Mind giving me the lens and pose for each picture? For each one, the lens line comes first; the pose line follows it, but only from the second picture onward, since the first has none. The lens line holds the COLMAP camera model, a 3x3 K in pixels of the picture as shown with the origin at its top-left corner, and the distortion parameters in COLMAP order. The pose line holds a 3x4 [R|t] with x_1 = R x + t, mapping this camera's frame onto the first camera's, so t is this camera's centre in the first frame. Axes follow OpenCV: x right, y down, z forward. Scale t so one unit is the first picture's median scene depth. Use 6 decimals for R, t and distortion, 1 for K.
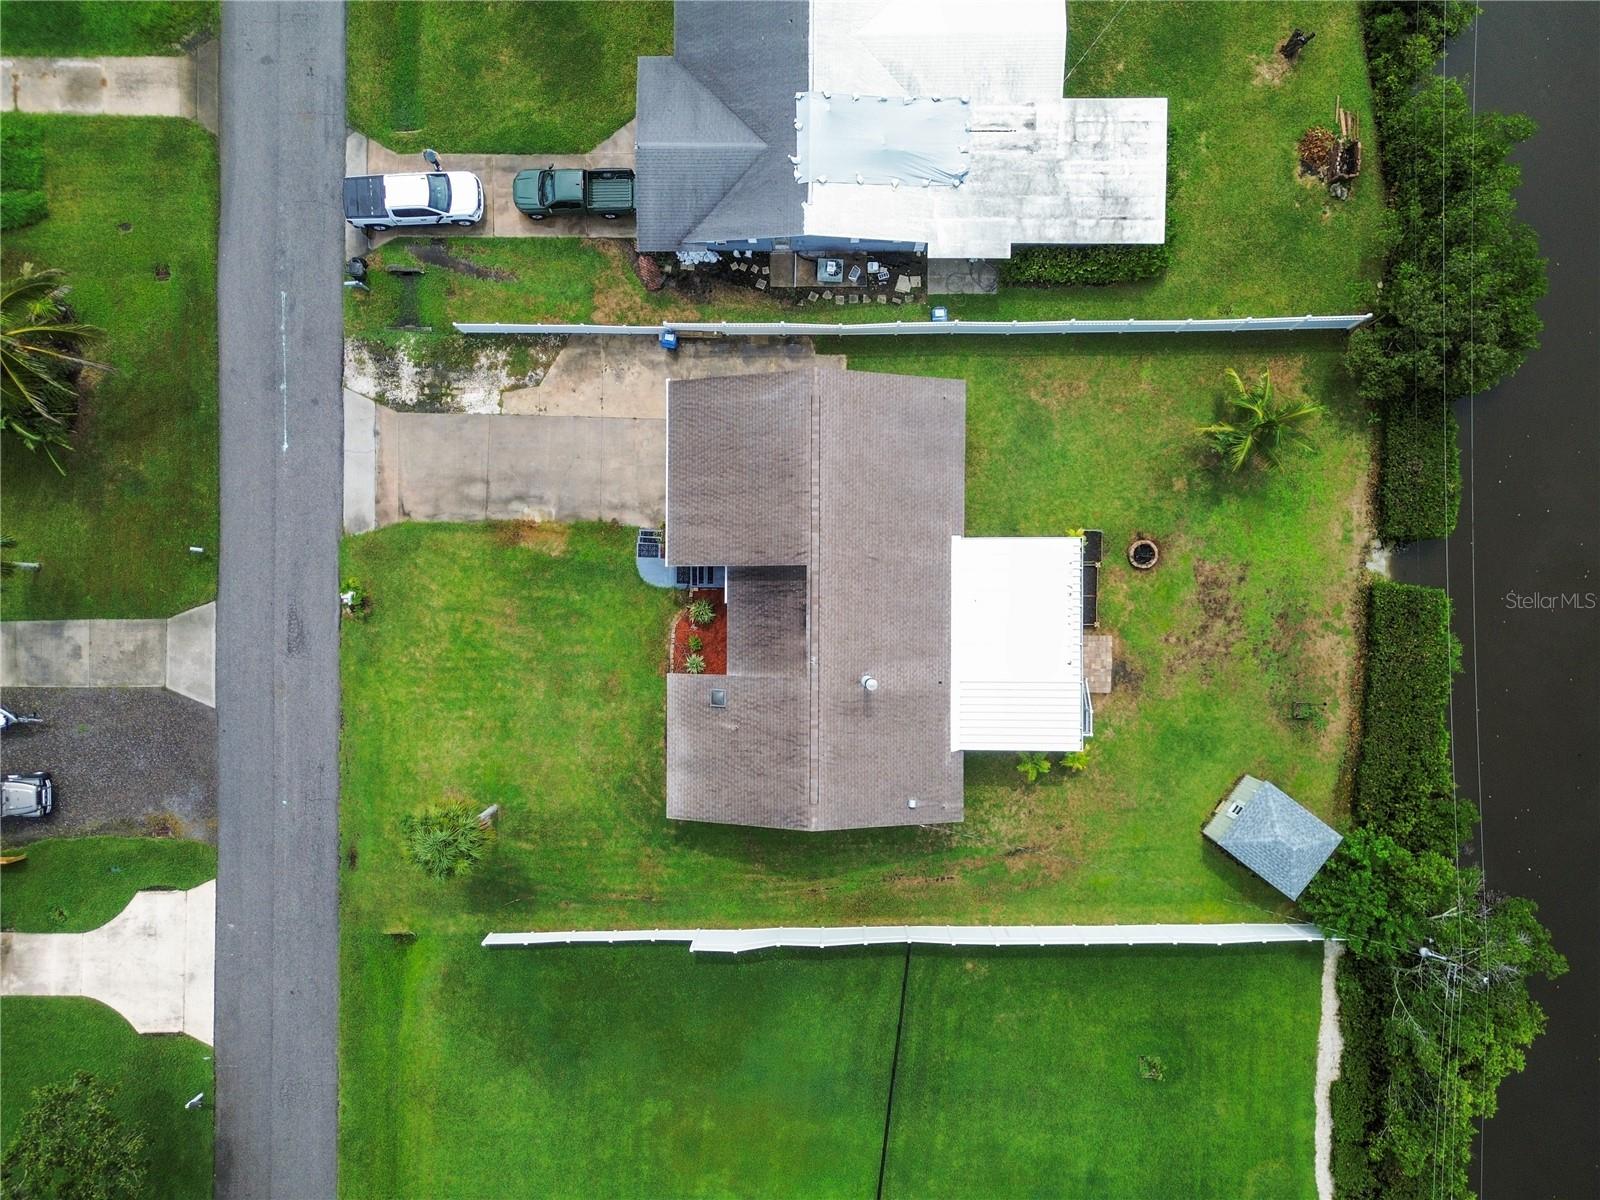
lens RADIAL K [[1130.1, 0, 803.2], [0, 1130.1, 601.4], [0, 0, 1]] dist [0.075578, -0.072113]
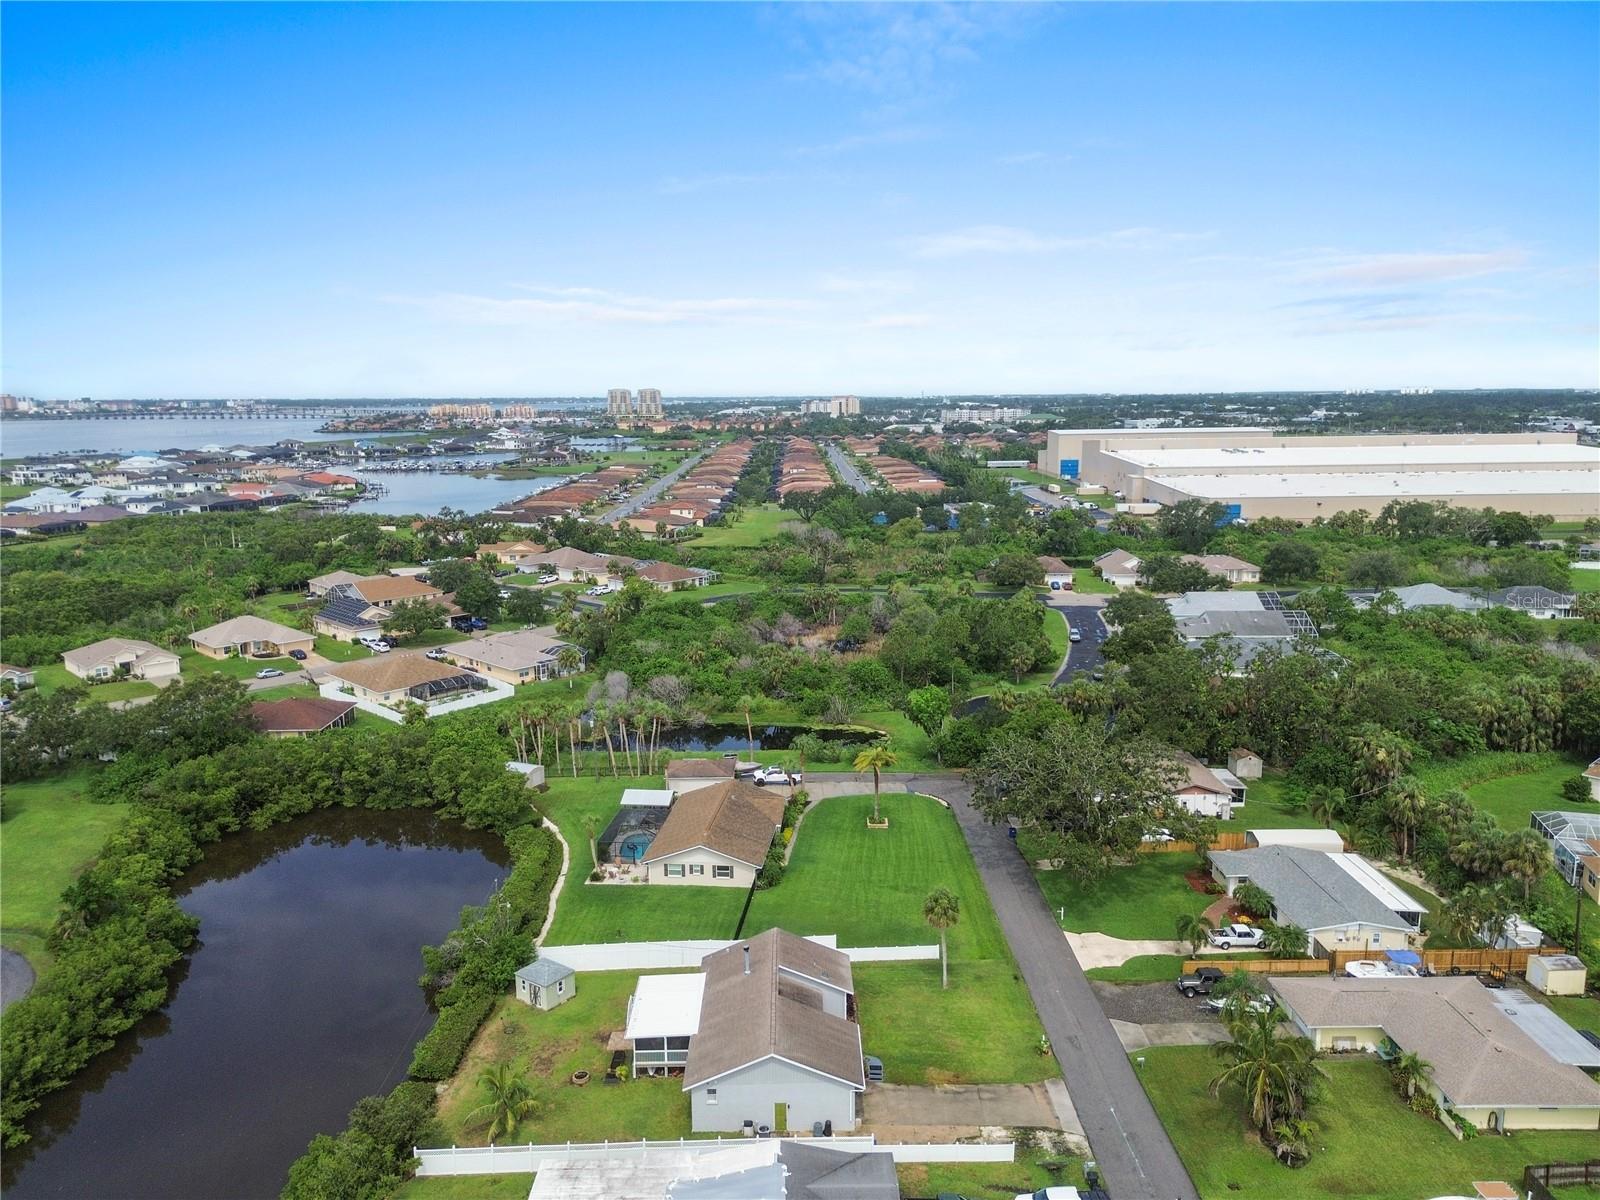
lens RADIAL K [[1130.1, 0, 803.2], [0, 1130.1, 601.4], [0, 0, 1]] dist [0.075578, -0.072113]
pose [[-0.999119, 0.040462, -0.011176, -0.038778], [-0.018211, -0.177924, 0.983876, -1.565788], [0.037821, 0.983212, 0.178504, 0.014681]]
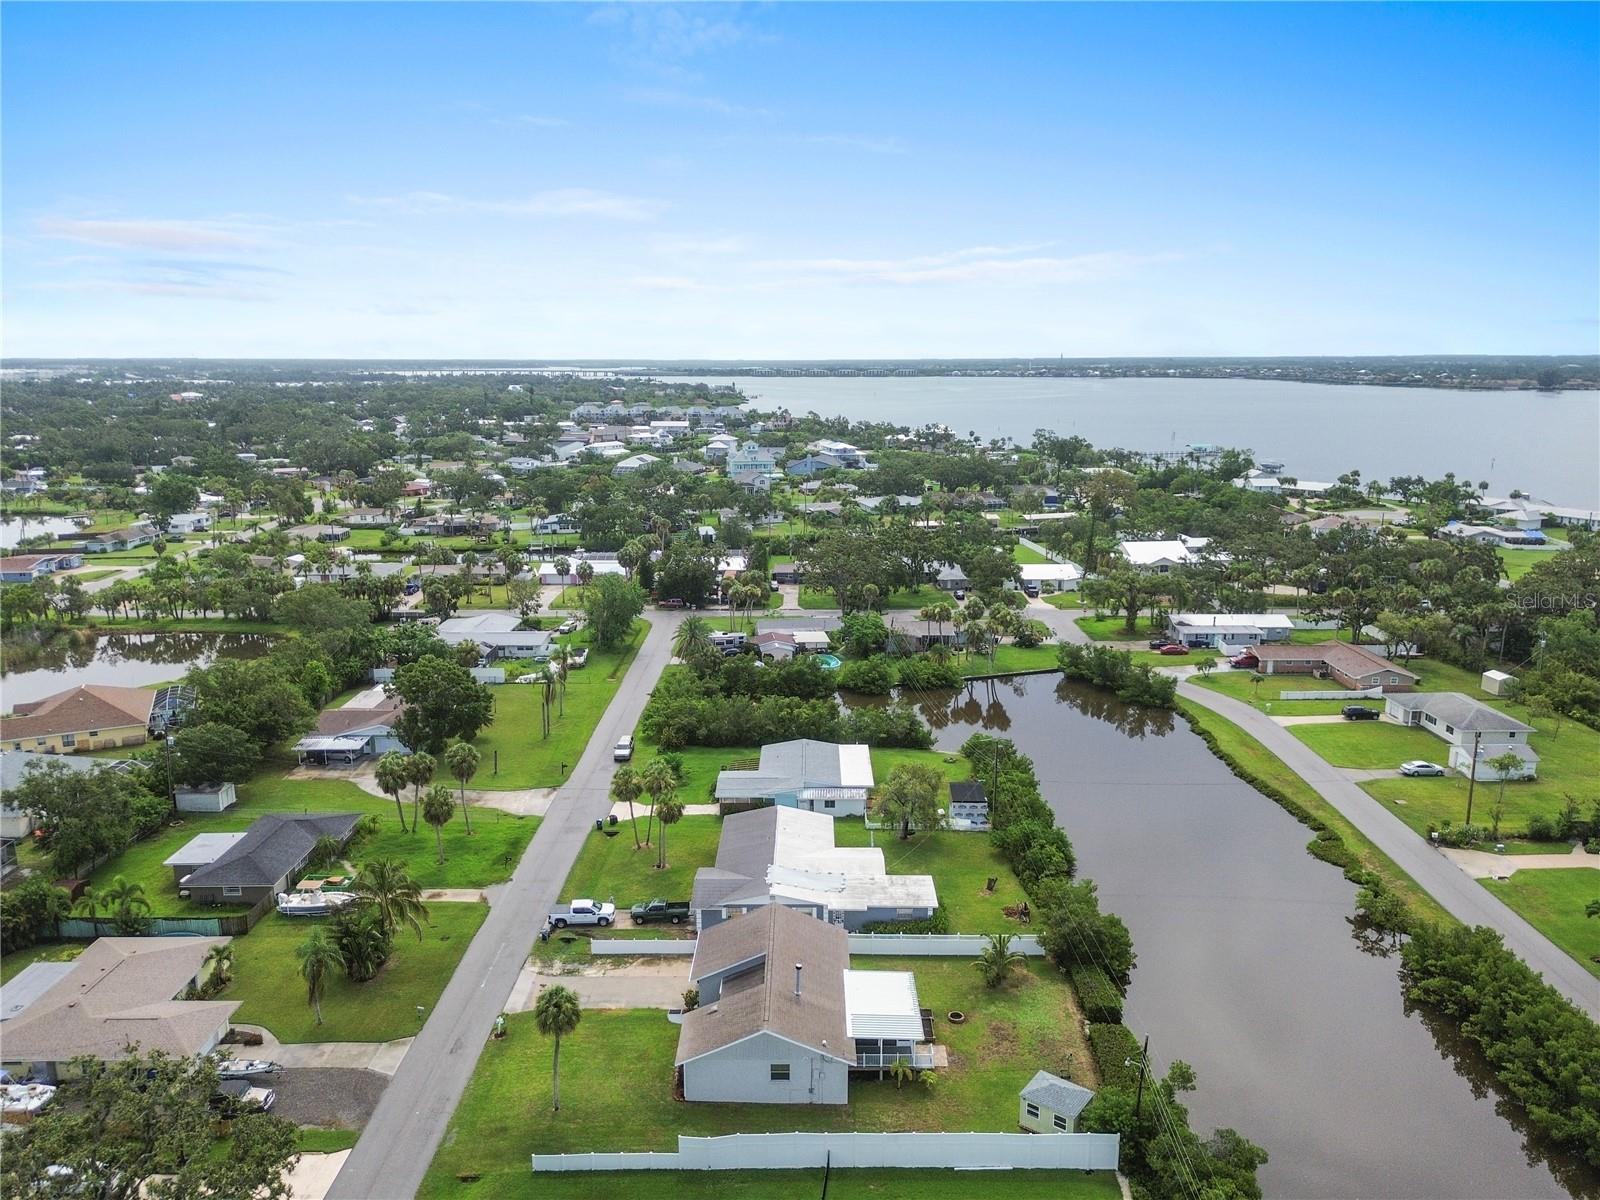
lens RADIAL K [[1136.9, 0, 800.0], [0, 1136.9, 600.0], [0, 0, 1]] dist [0.000240, -0.072320]
pose [[0.999620, 0.027568, -0.000560, 0.038565], [-0.006467, 0.214652, -0.976669, 1.511330], [-0.026804, 0.976301, 0.214749, -0.004864]]
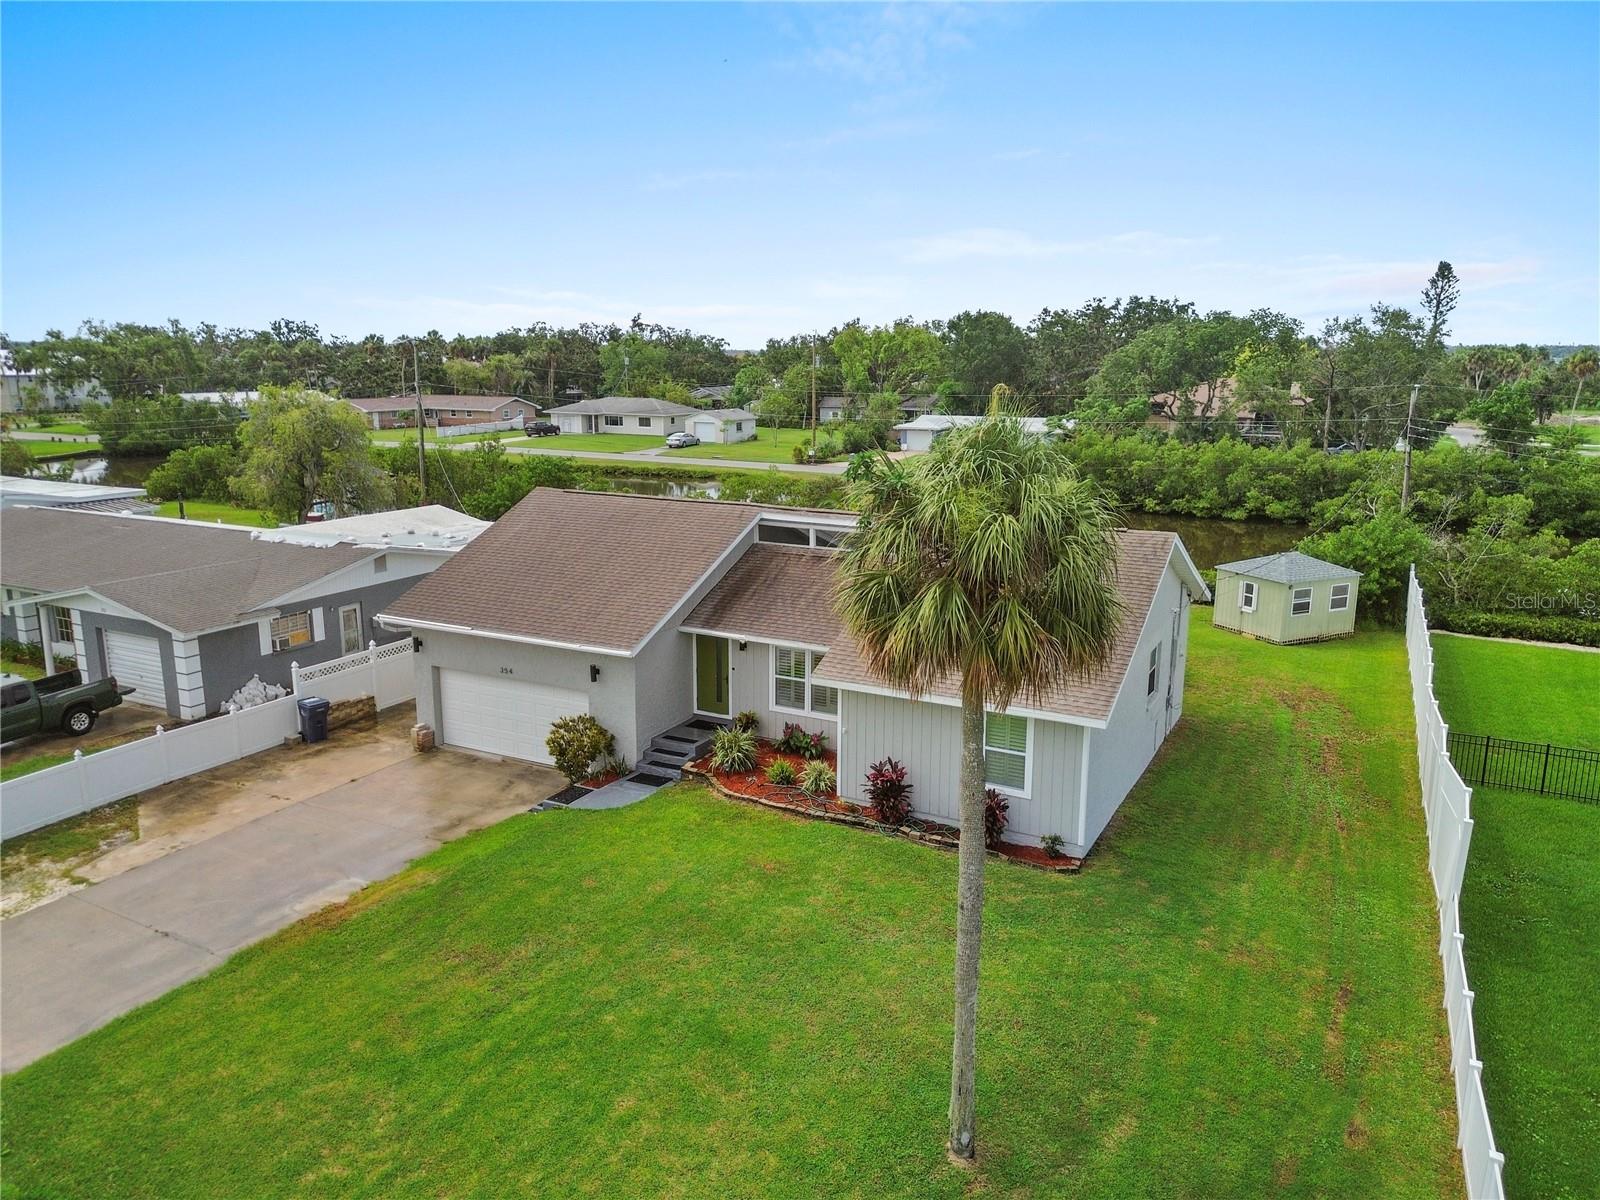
lens RADIAL K [[1126.6, 0, 804.4], [0, 1126.6, 608.5], [0, 0, 1]] dist [0.097892, -0.122196]
pose [[0.456015, -0.167468, 0.874074, -0.507007], [0.889768, 0.106805, -0.443739, 0.256273], [-0.019044, 0.980075, 0.197712, 0.809536]]
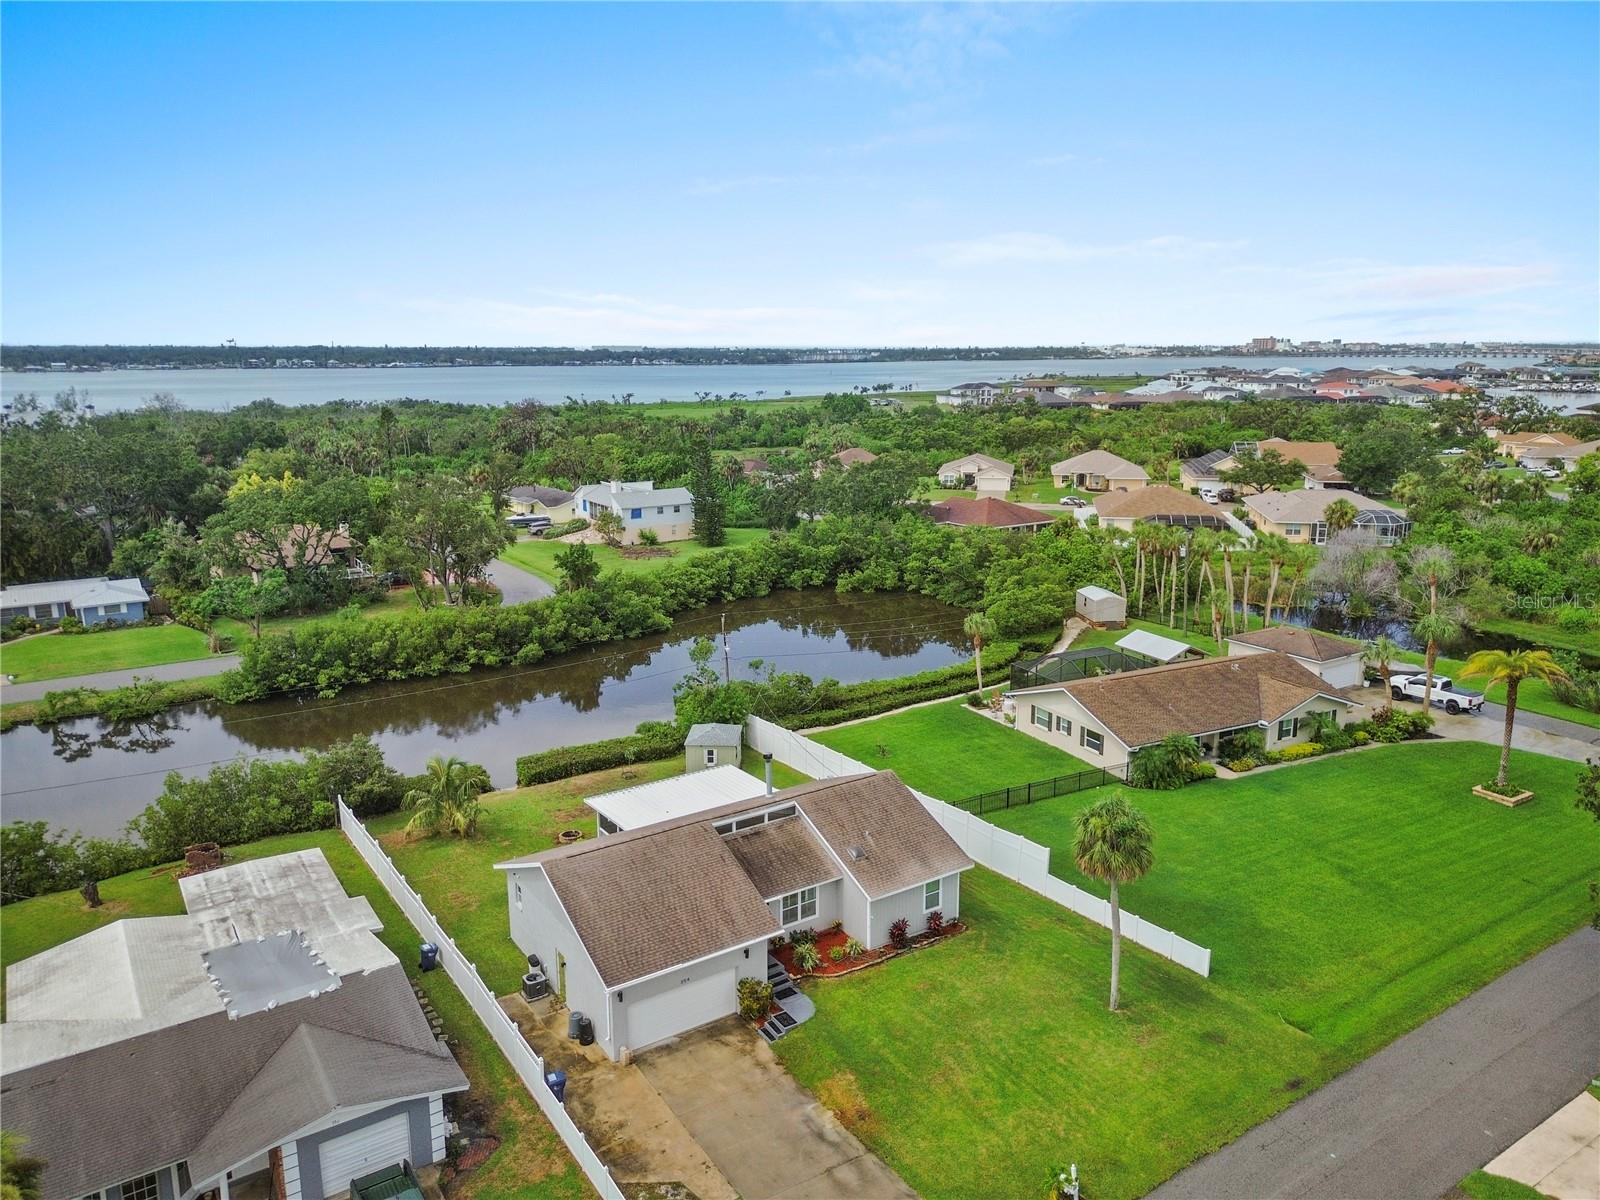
lens RADIAL K [[1130.1, 0, 803.2], [0, 1130.1, 601.4], [0, 0, 1]] dist [0.075578, -0.072113]
pose [[-0.564036, -0.151593, 0.811716, -0.818654], [0.825618, -0.121109, 0.551079, -0.485118], [0.014766, 0.980996, 0.193468, 0.495127]]
